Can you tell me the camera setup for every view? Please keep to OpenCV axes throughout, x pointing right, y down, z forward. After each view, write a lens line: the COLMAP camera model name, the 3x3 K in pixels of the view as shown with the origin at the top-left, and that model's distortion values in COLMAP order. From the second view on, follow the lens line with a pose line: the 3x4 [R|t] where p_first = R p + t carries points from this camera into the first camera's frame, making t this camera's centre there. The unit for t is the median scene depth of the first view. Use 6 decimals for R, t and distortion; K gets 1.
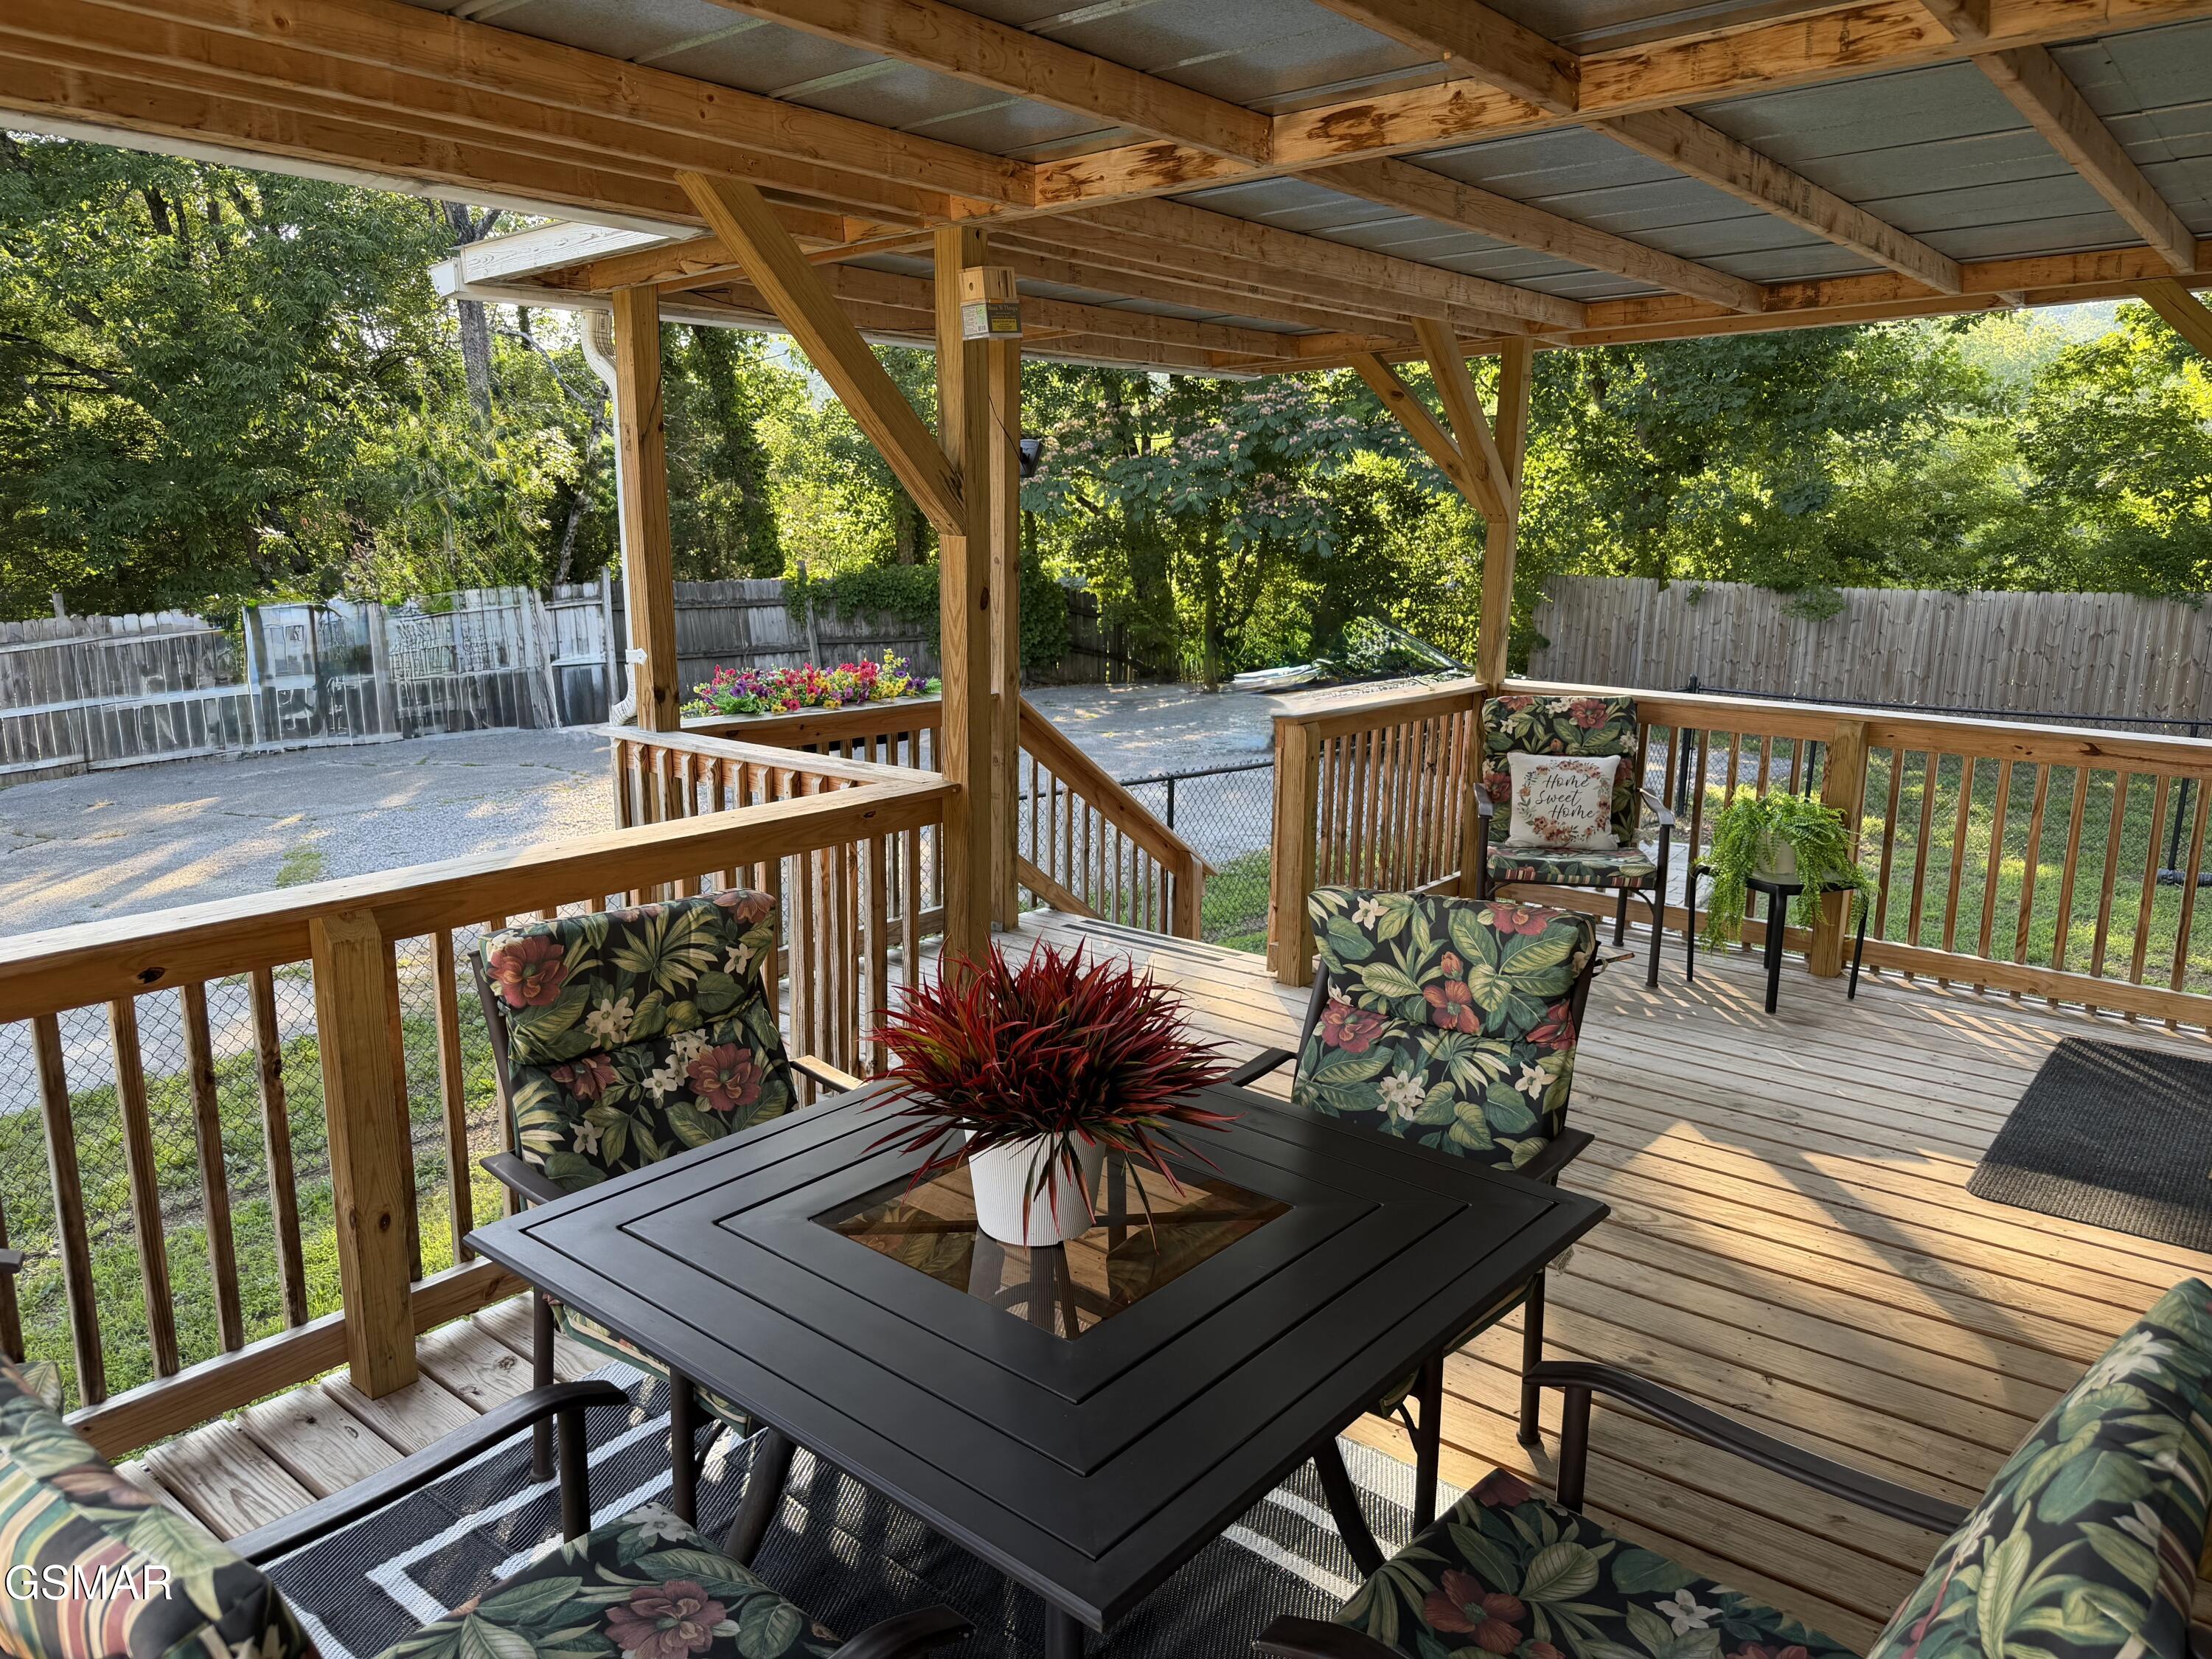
lens RADIAL K [[1536.6, 0, 1105.5], [0, 1536.6, 829.5], [0, 0, 1]] dist [-0.004885, -0.001516]
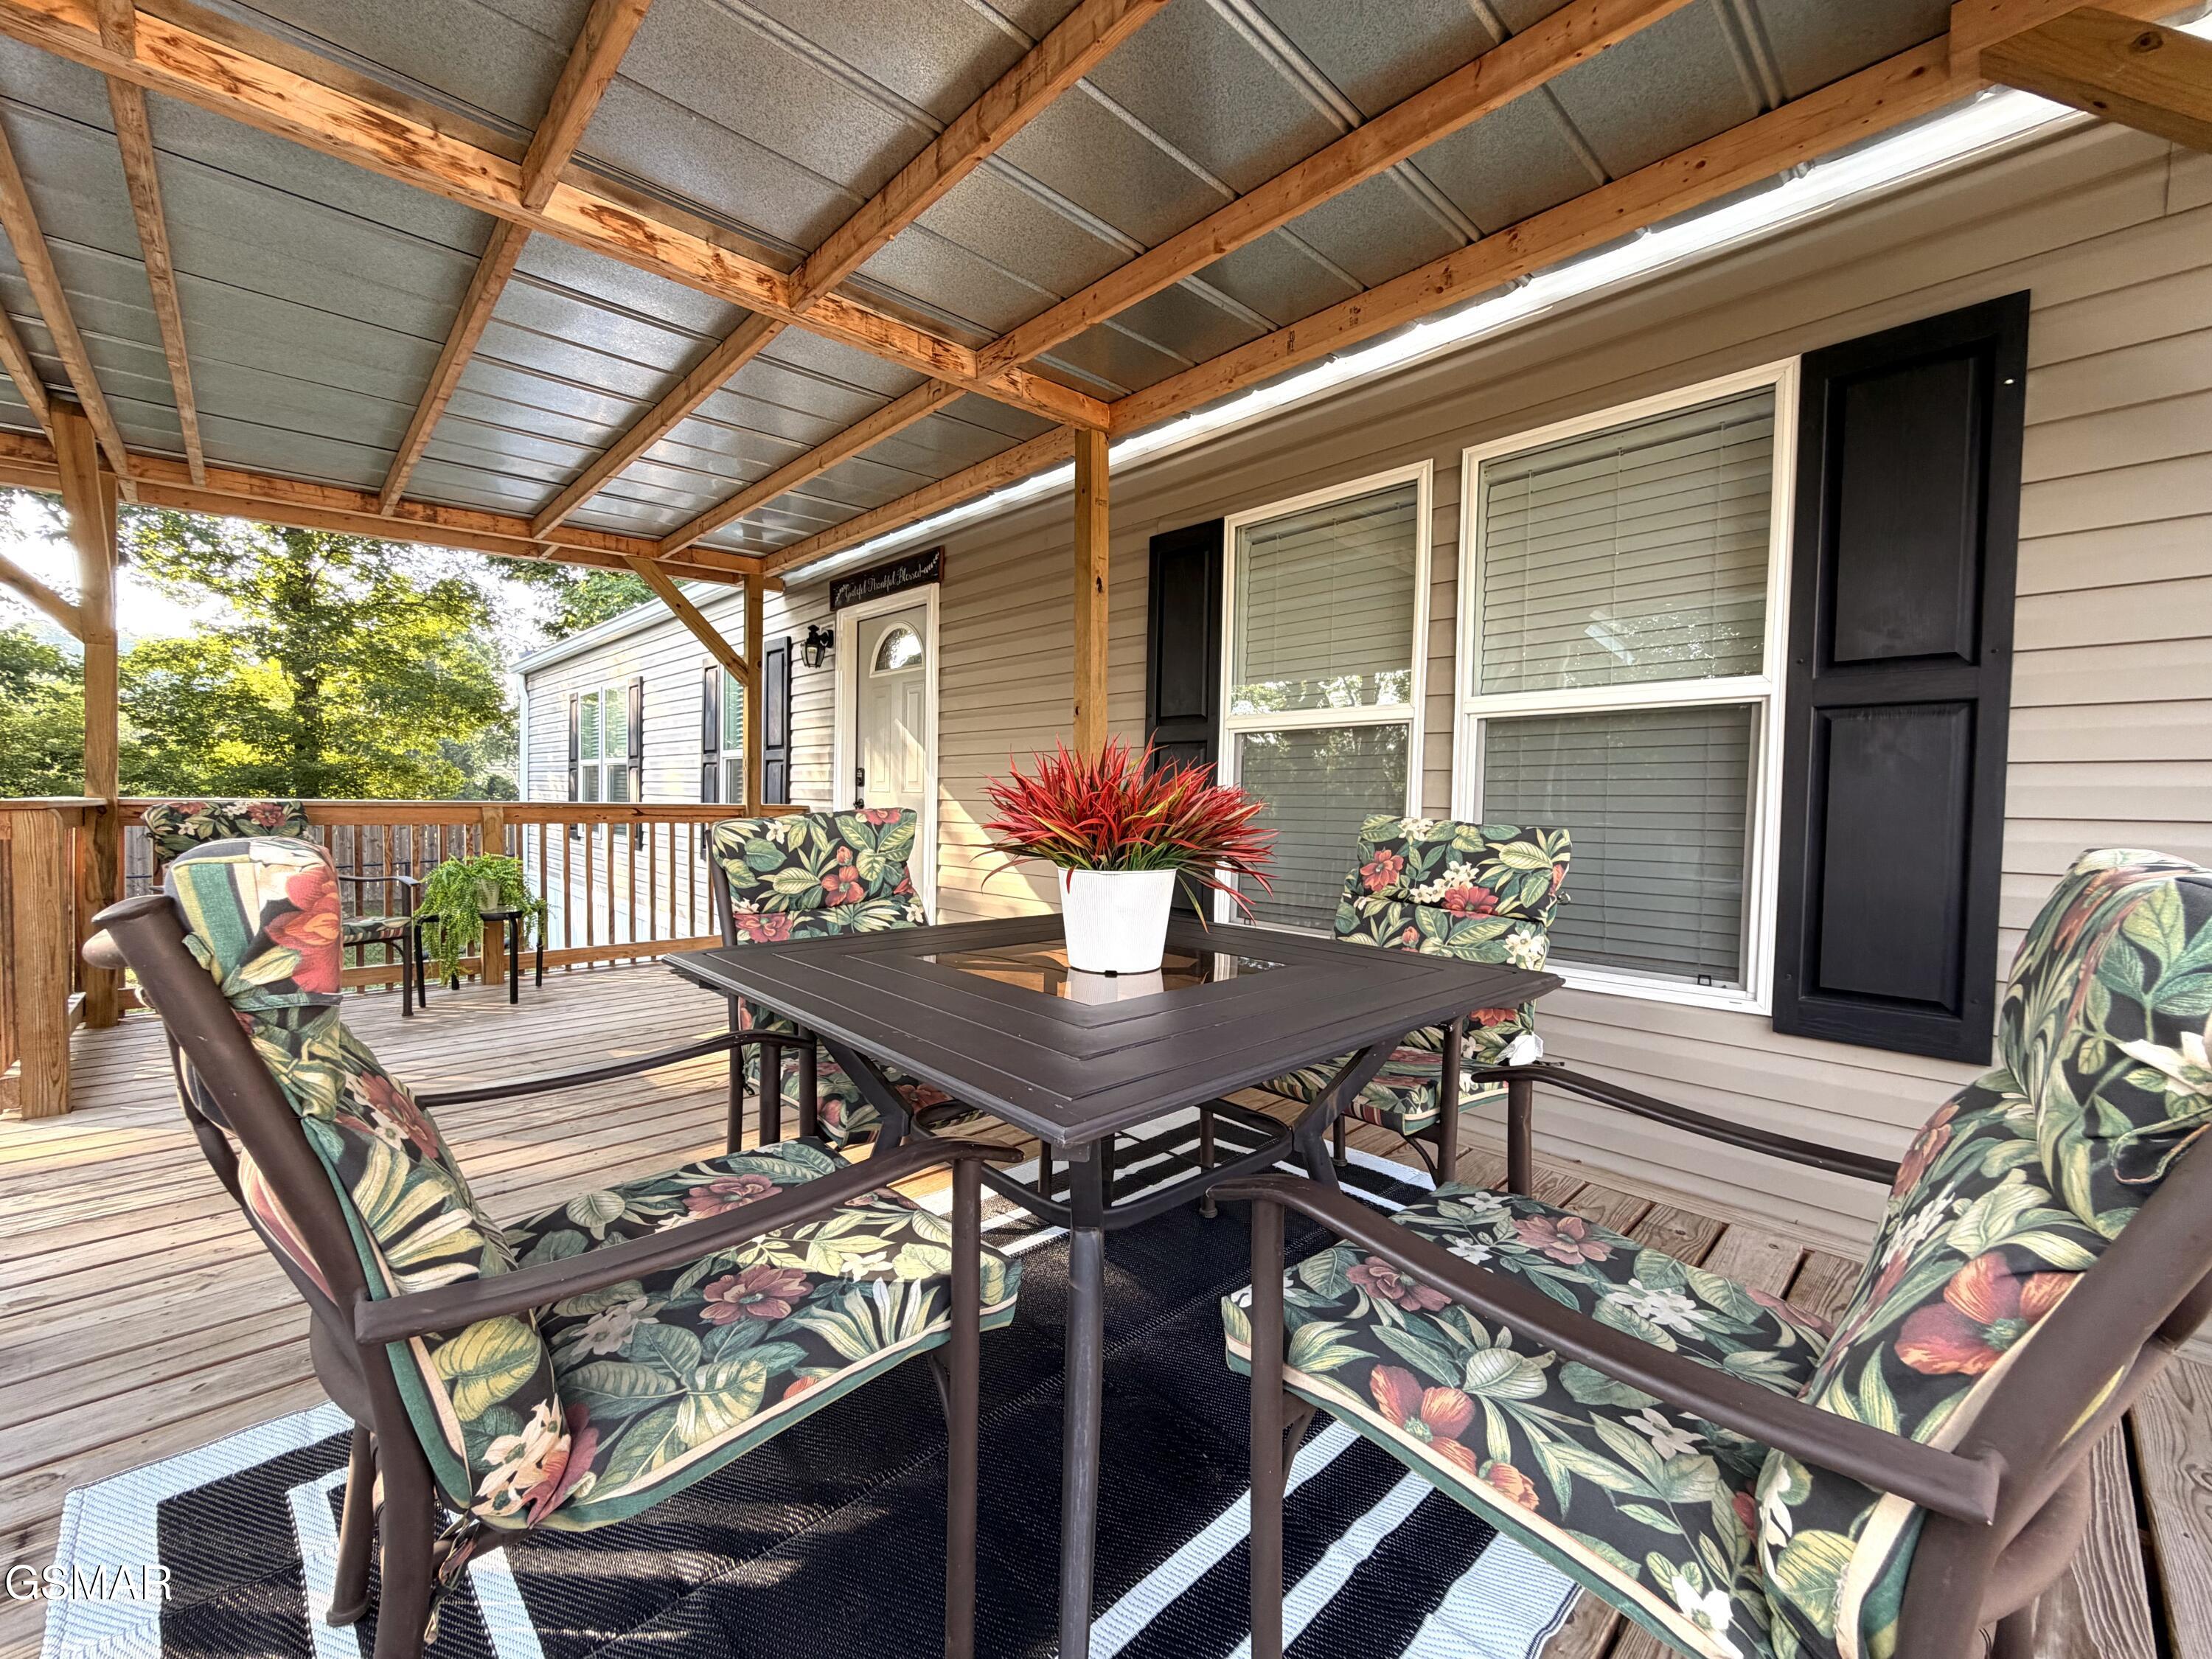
lens RADIAL K [[881.3, 0, 1100.0], [0, 881.3, 824.3], [0, 0, 1]] dist [-0.001562, 0.000412]
pose [[0.121383, -0.031565, 0.992104, -0.546021], [0.193098, 0.981150, 0.007591, 0.096731], [-0.973642, 0.190652, 0.125190, 0.641700]]
